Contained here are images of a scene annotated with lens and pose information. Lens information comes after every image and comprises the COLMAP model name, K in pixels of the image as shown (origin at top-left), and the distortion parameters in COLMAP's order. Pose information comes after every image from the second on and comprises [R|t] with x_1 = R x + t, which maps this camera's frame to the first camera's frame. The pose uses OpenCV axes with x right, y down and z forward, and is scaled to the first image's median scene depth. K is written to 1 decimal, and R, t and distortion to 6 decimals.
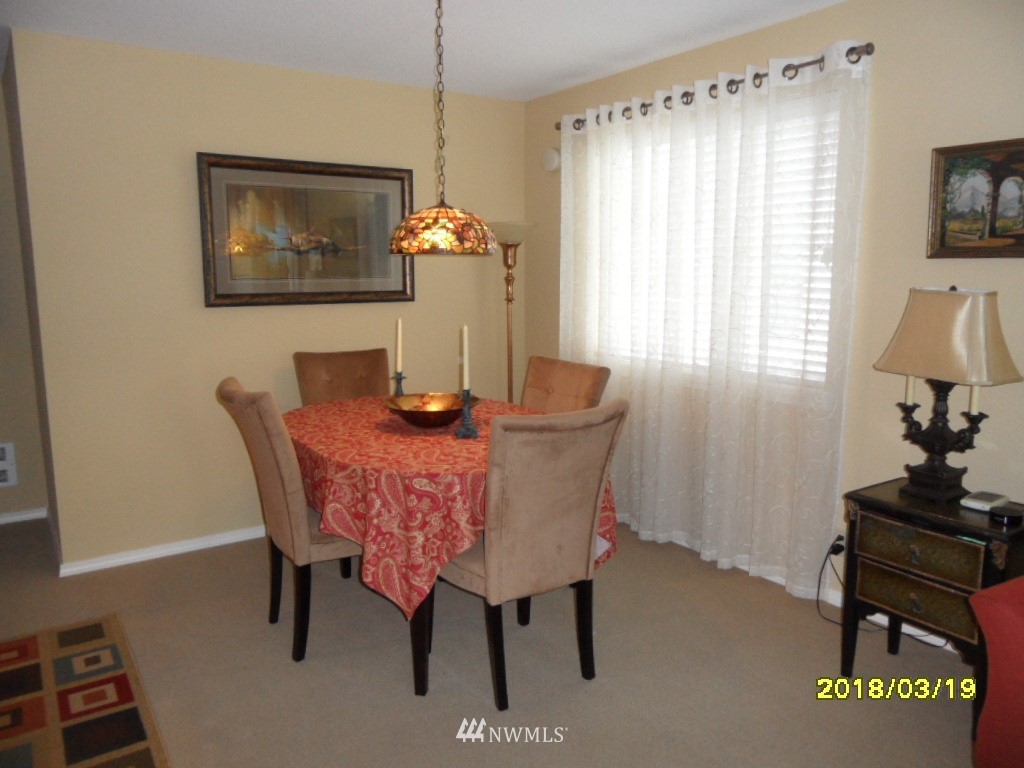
lens RADIAL K [[761.0, 0, 515.5], [0, 761.0, 380.3], [0, 0, 1]] dist [-0.021441, 0.016300]
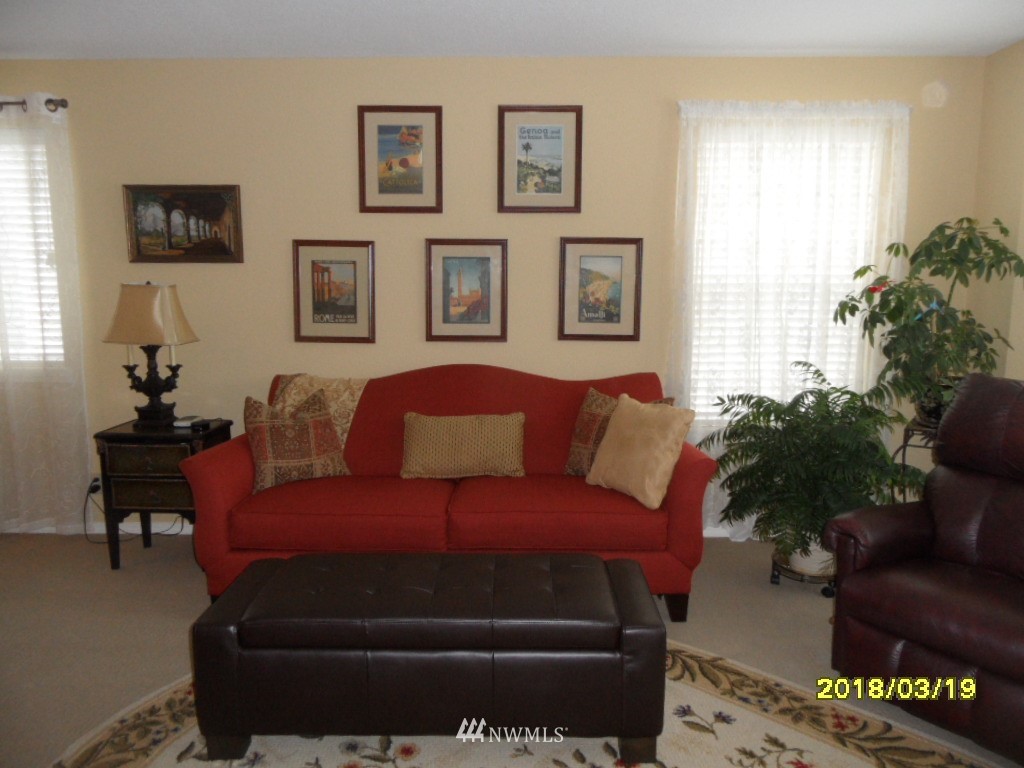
lens RADIAL K [[761.0, 0, 520.2], [0, 761.0, 384.0], [0, 0, 1]] dist [-0.021441, 0.016300]
pose [[0.584308, -0.119537, 0.802680, -0.179633], [0.114597, 0.991335, 0.064212, 0.052609], [-0.803400, 0.054465, 0.592944, -0.385419]]
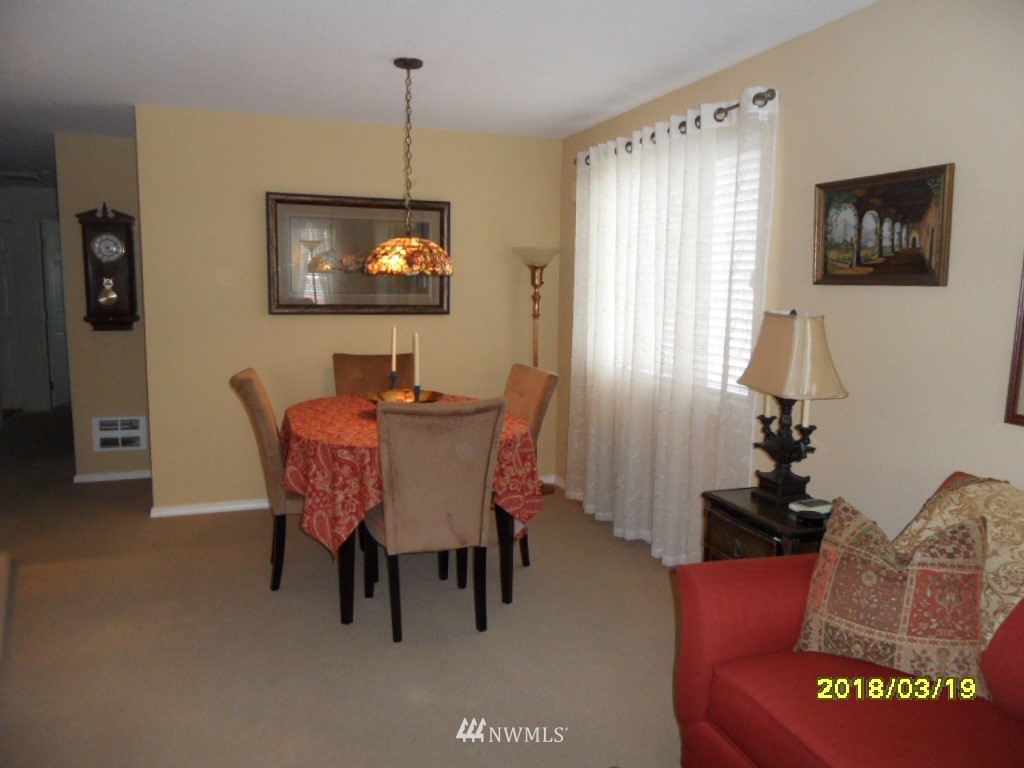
lens RADIAL K [[761.0, 0, 513.2], [0, 761.0, 379.0], [0, 0, 1]] dist [-0.021441, 0.016300]
pose [[0.967474, 0.047143, -0.248539, 0.387182], [-0.053402, 0.998402, -0.018495, 0.015377], [0.247270, 0.031166, 0.968445, -0.143763]]
